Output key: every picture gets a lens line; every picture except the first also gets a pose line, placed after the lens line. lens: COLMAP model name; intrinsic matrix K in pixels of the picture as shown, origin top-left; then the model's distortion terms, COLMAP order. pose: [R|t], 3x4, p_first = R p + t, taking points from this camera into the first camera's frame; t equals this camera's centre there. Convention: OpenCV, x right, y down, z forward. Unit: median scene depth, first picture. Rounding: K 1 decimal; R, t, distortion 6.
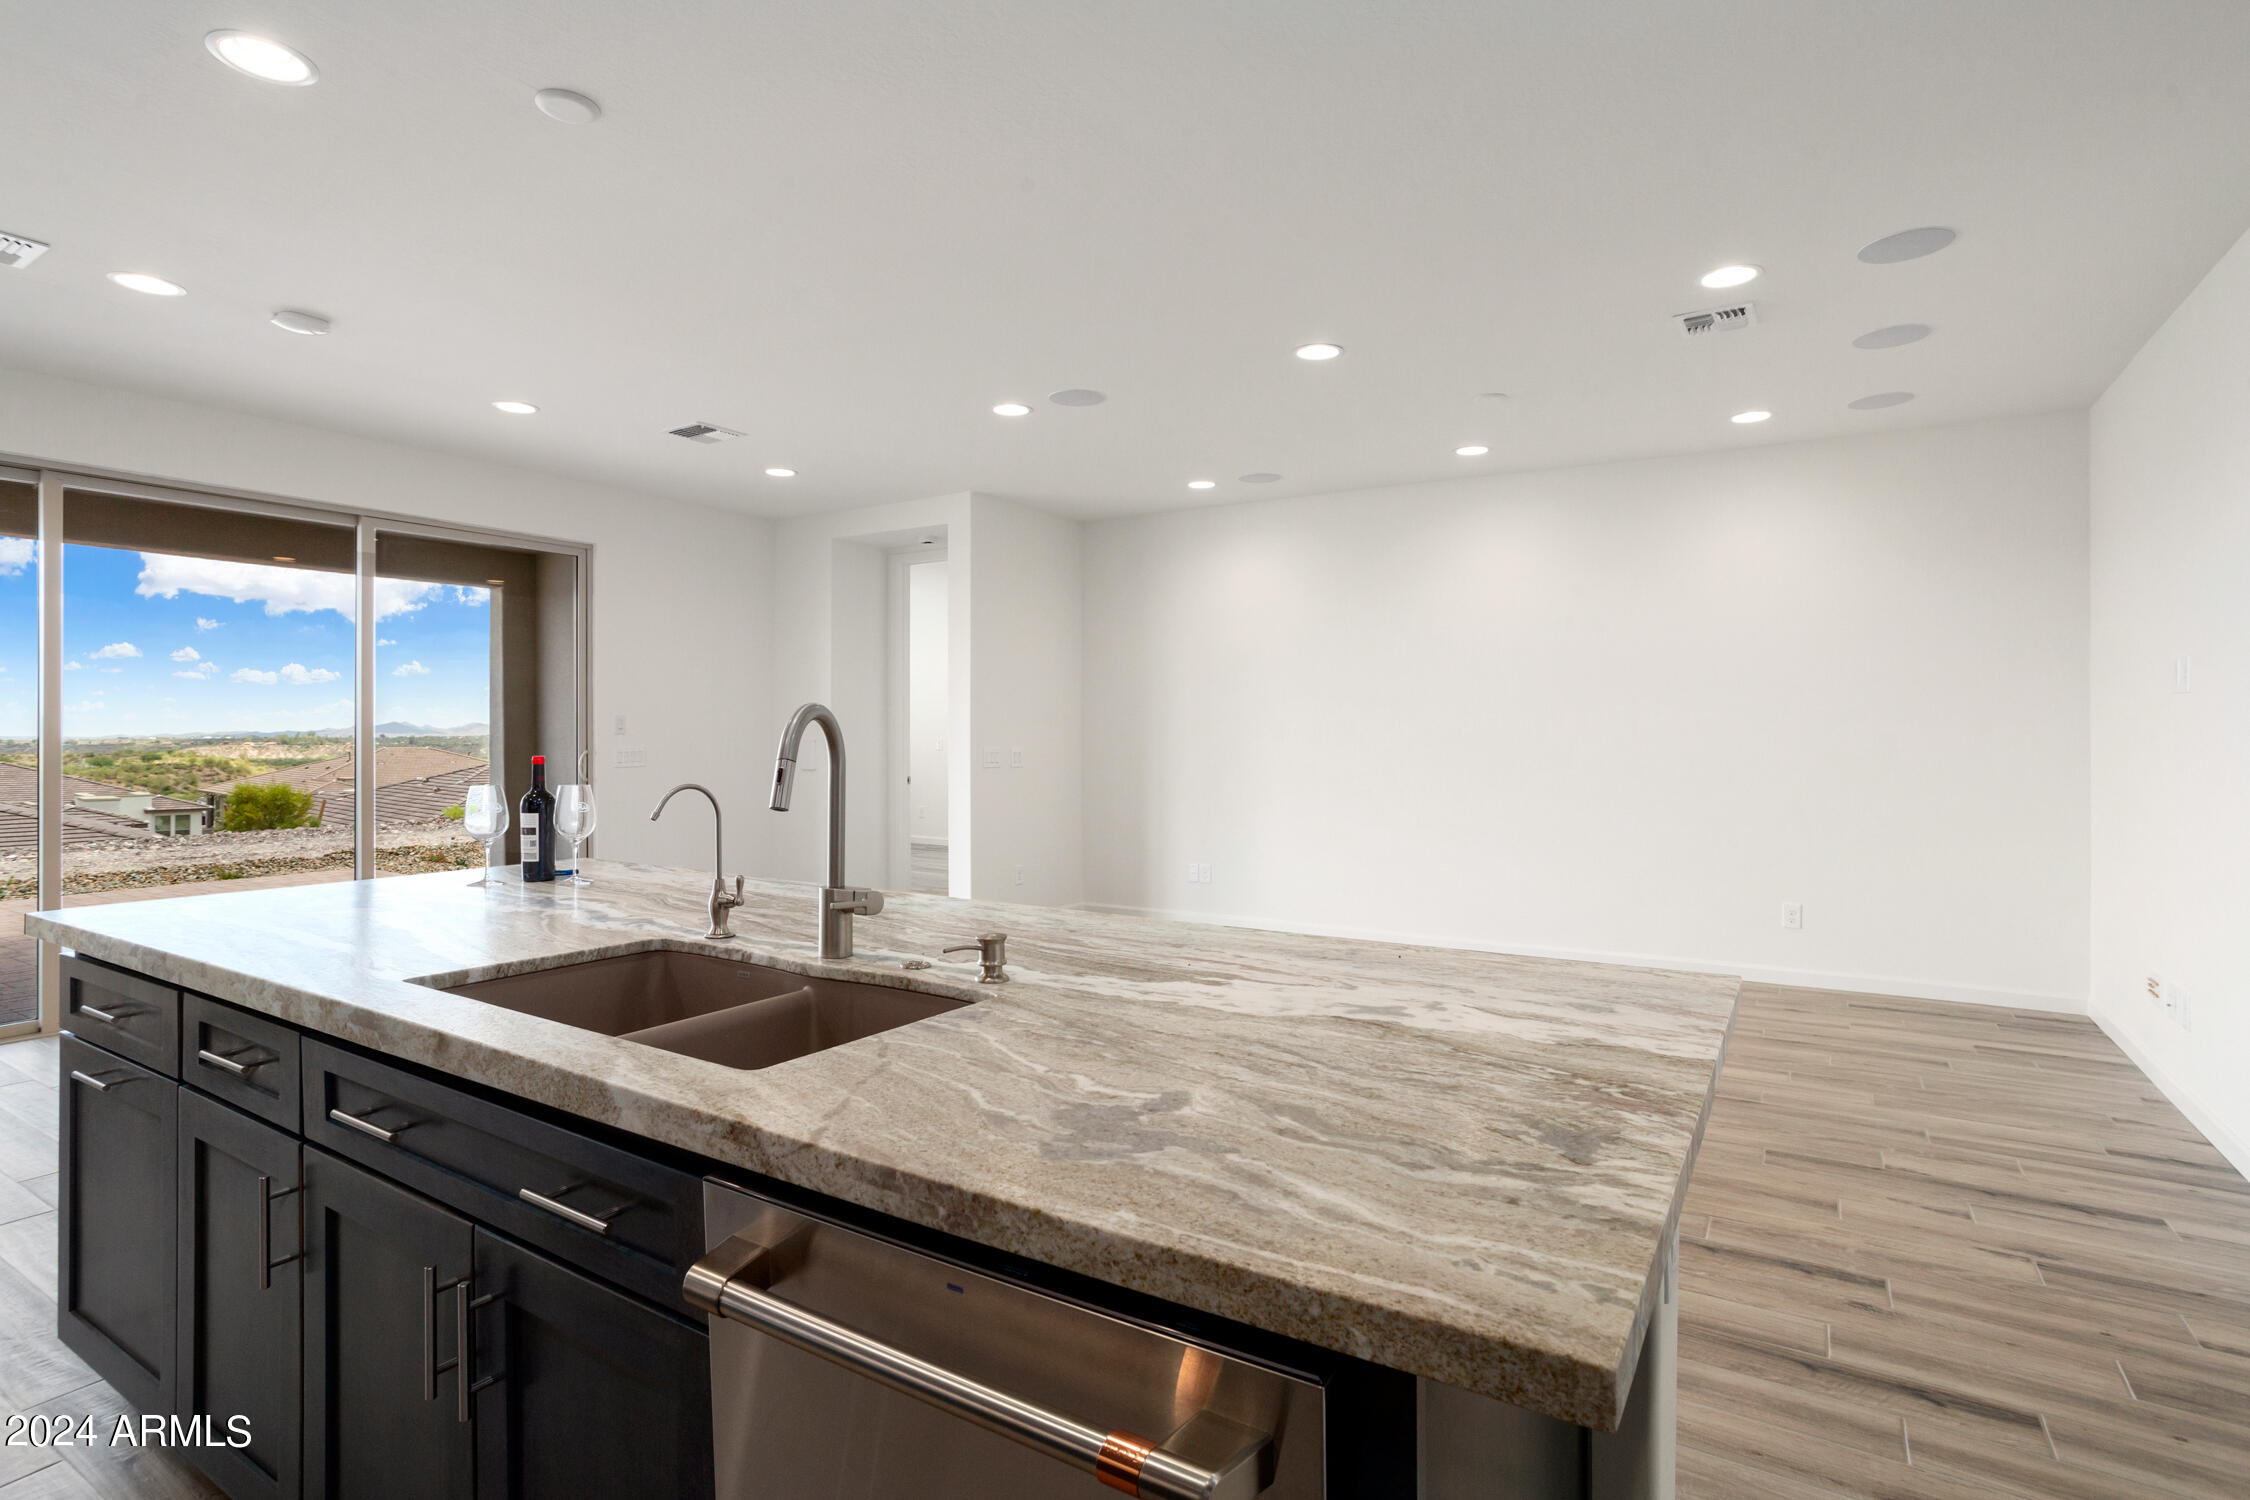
lens RADIAL K [[1120.5, 0, 1130.9], [0, 1120.5, 726.9], [0, 0, 1]] dist [-0.050411, 0.032107]
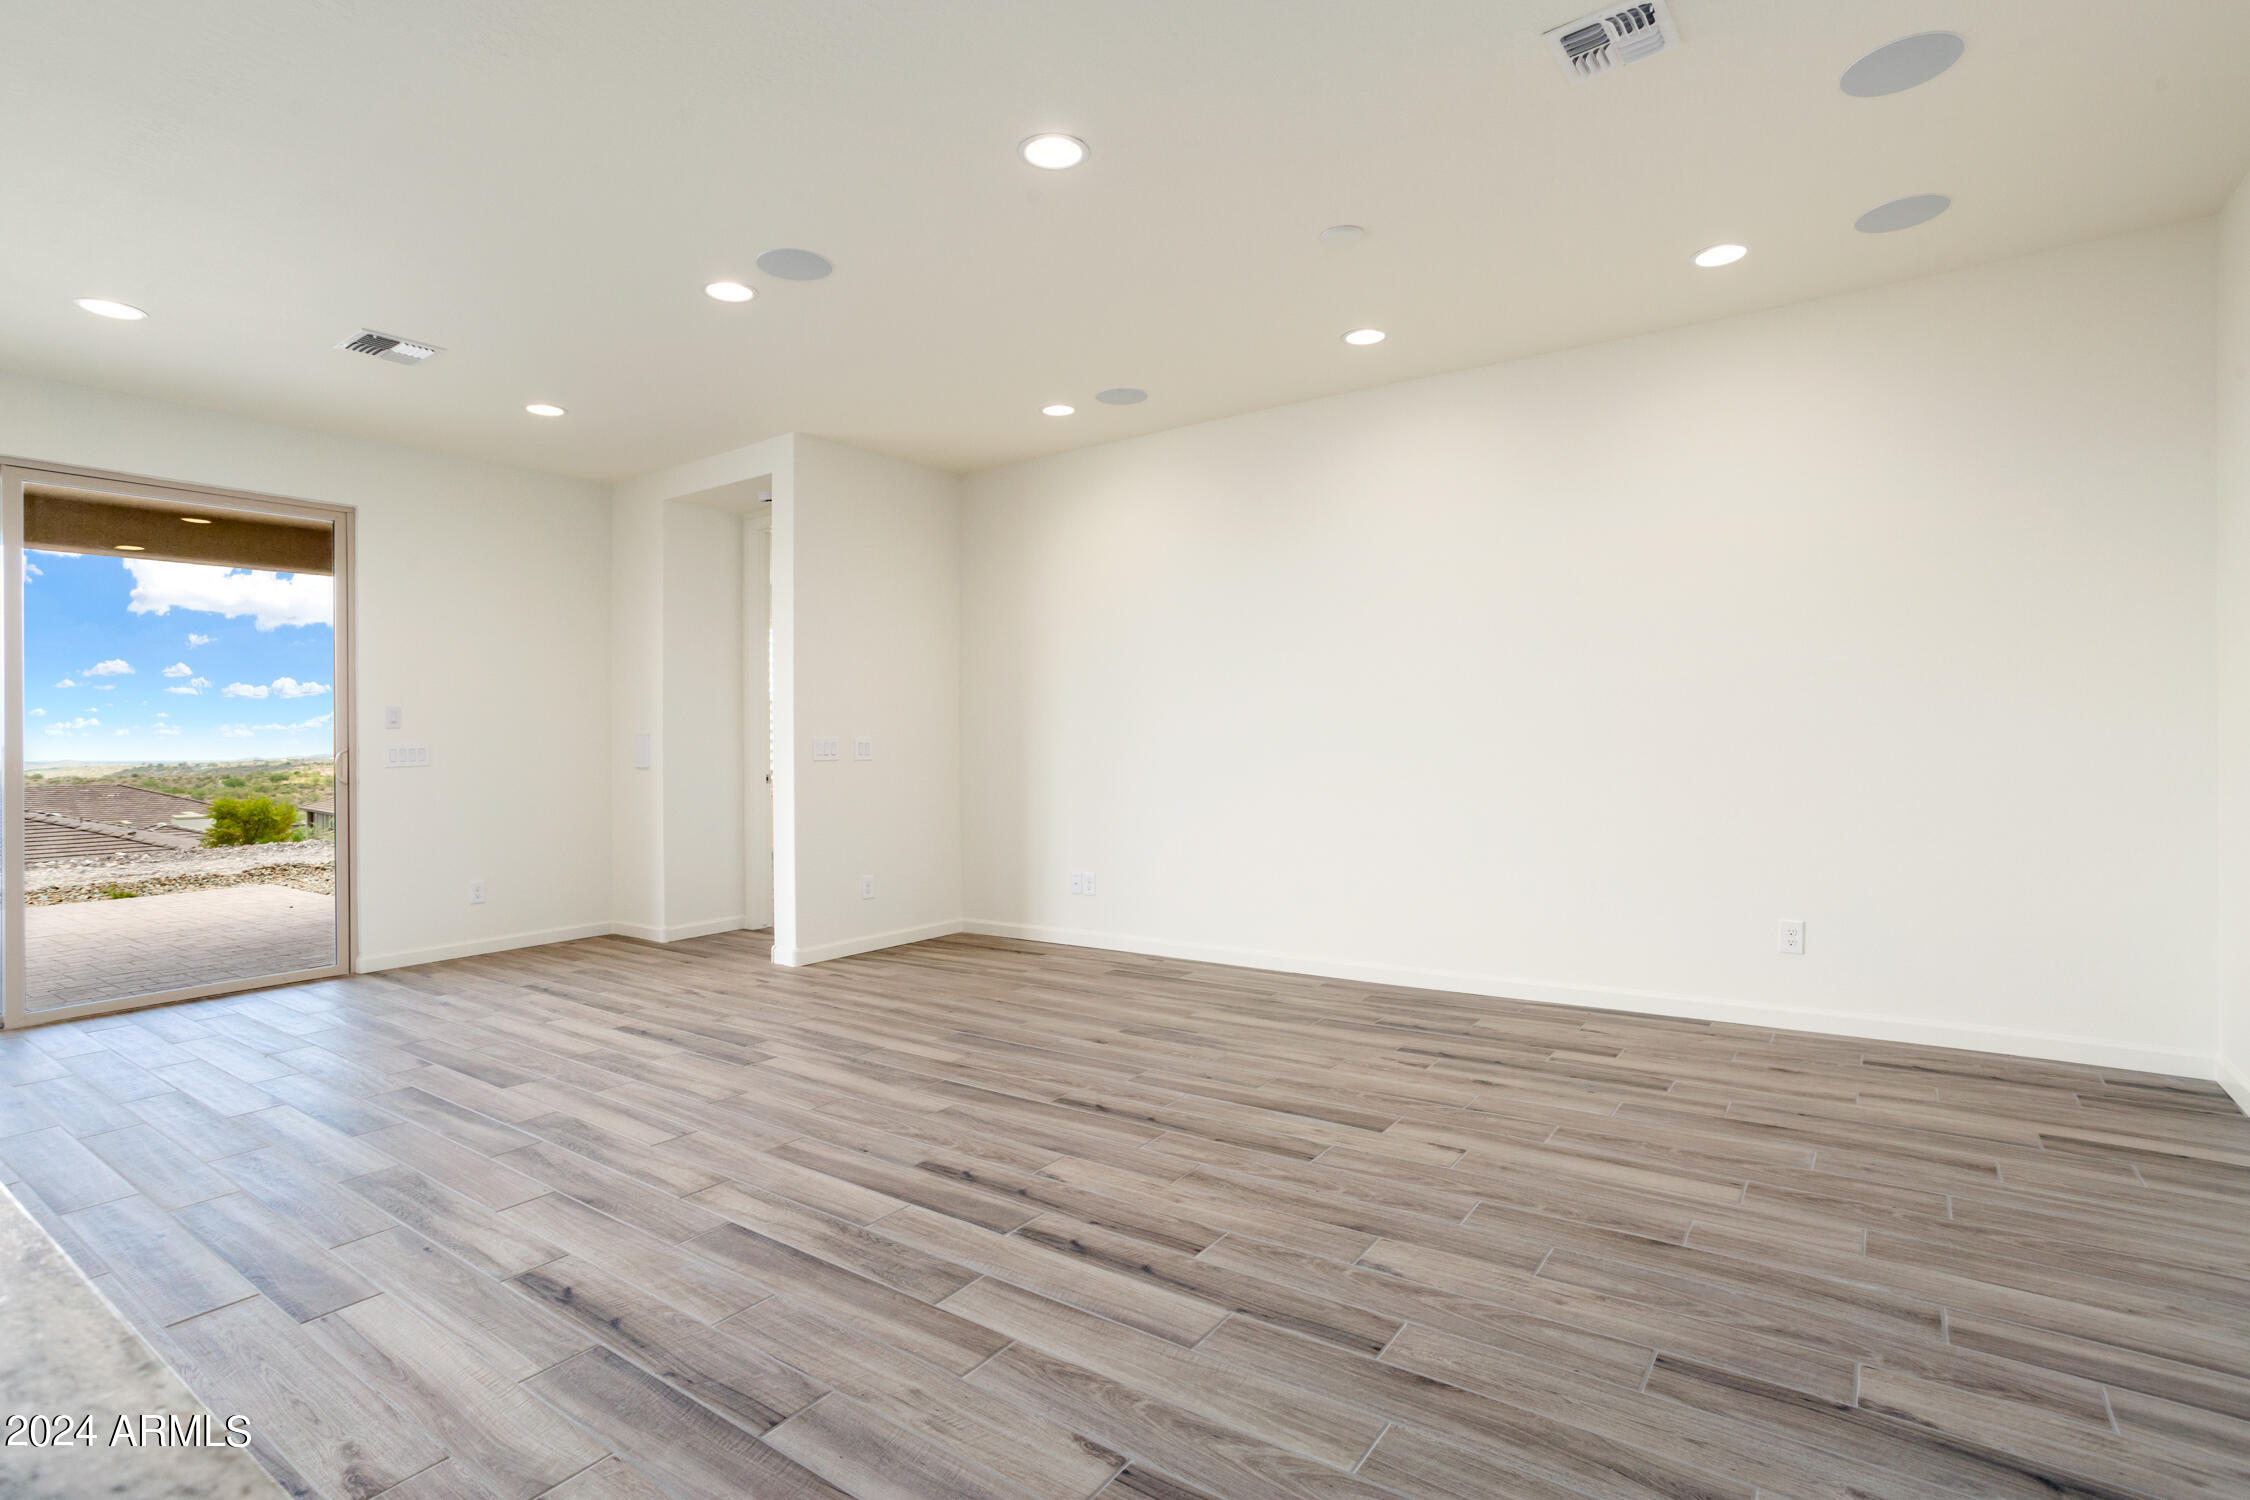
lens RADIAL K [[1084.8, 0, 1135.6], [0, 1084.8, 752.9], [0, 0, 1]] dist [-0.059342, 0.024015]
pose [[0.997452, -0.016643, -0.069372, 0.208122], [0.017659, 0.999745, 0.014046, 0.030293], [0.069120, -0.015236, 0.997492, 0.256431]]
